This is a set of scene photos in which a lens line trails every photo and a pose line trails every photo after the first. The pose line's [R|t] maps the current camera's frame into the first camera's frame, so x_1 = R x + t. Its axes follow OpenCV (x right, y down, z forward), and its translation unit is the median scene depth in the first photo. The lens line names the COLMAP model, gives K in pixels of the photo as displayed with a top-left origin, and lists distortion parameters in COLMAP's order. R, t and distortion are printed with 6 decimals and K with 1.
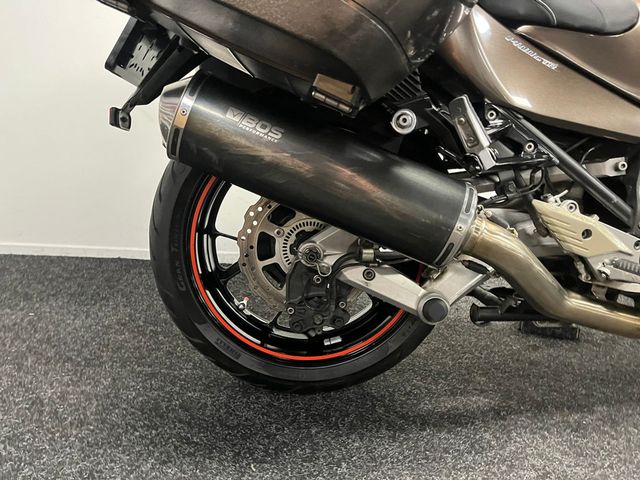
lens RADIAL K [[478.1, 0, 315.8], [0, 478.1, 237.8], [0, 0, 1]] dist [0.073548, -0.102704]
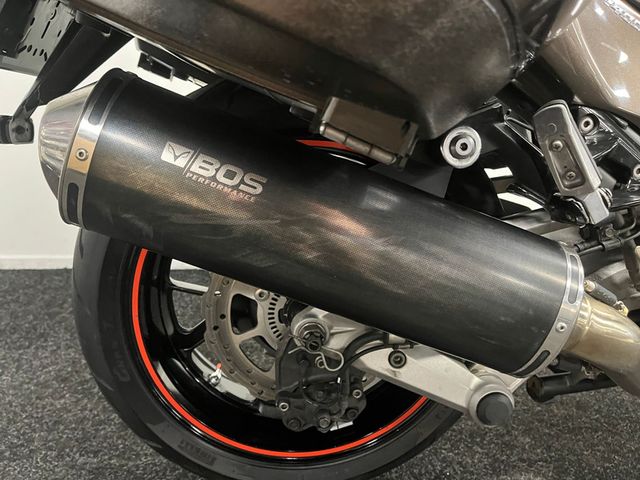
lens RADIAL K [[482.3, 0, 320.0], [0, 482.3, 240.0], [0, 0, 1]] dist [0.073807, -0.107883]
pose [[0.997961, -0.039437, 0.050194, -0.026267], [0.034264, 0.994391, 0.100058, -0.161252], [-0.053858, -0.098134, 0.993715, 0.323957]]
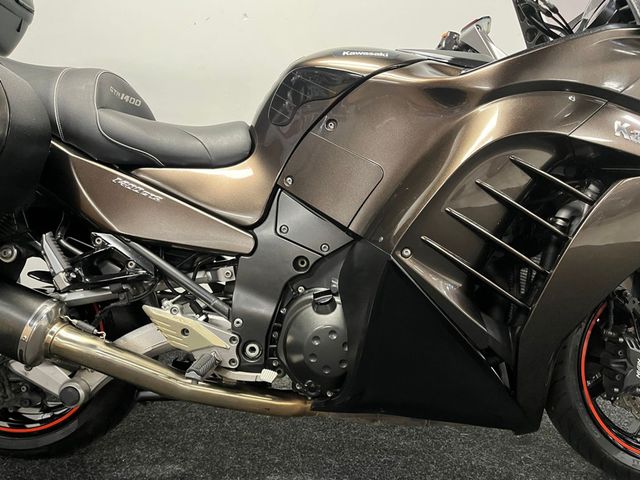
lens RADIAL K [[482.3, 0, 320.0], [0, 482.3, 240.0], [0, 0, 1]] dist [0.073807, -0.107883]
pose [[0.994439, -0.027007, -0.101789, 0.973662], [0.019195, 0.996850, -0.076951, -0.132175], [0.103547, 0.074569, 0.991825, -0.195829]]
